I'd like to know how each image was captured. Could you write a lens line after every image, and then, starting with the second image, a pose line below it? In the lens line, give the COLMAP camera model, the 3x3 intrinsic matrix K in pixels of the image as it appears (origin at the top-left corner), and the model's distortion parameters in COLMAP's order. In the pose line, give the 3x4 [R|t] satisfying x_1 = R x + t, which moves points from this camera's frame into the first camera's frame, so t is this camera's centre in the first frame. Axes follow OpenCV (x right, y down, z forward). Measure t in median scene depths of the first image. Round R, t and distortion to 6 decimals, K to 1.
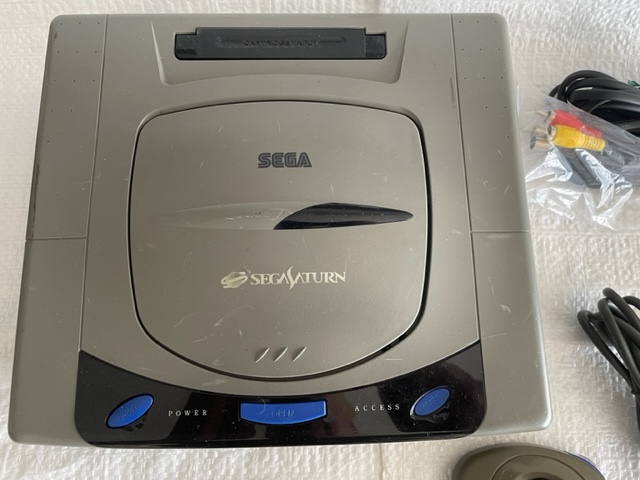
lens RADIAL K [[515.6, 0, 320.0], [0, 515.6, 240.0], [0, 0, 1]] dist [0.100867, -0.159082]
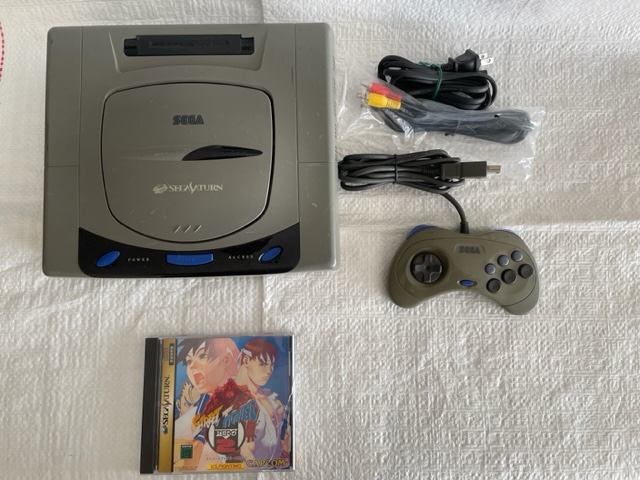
lens RADIAL K [[515.6, 0, 320.0], [0, 515.6, 240.0], [0, 0, 1]] dist [0.100867, -0.159082]
pose [[0.999929, -0.004150, -0.011191, 0.361407], [0.005671, 0.990213, 0.139452, 0.002818], [0.010503, -0.139506, 0.990166, -0.722772]]
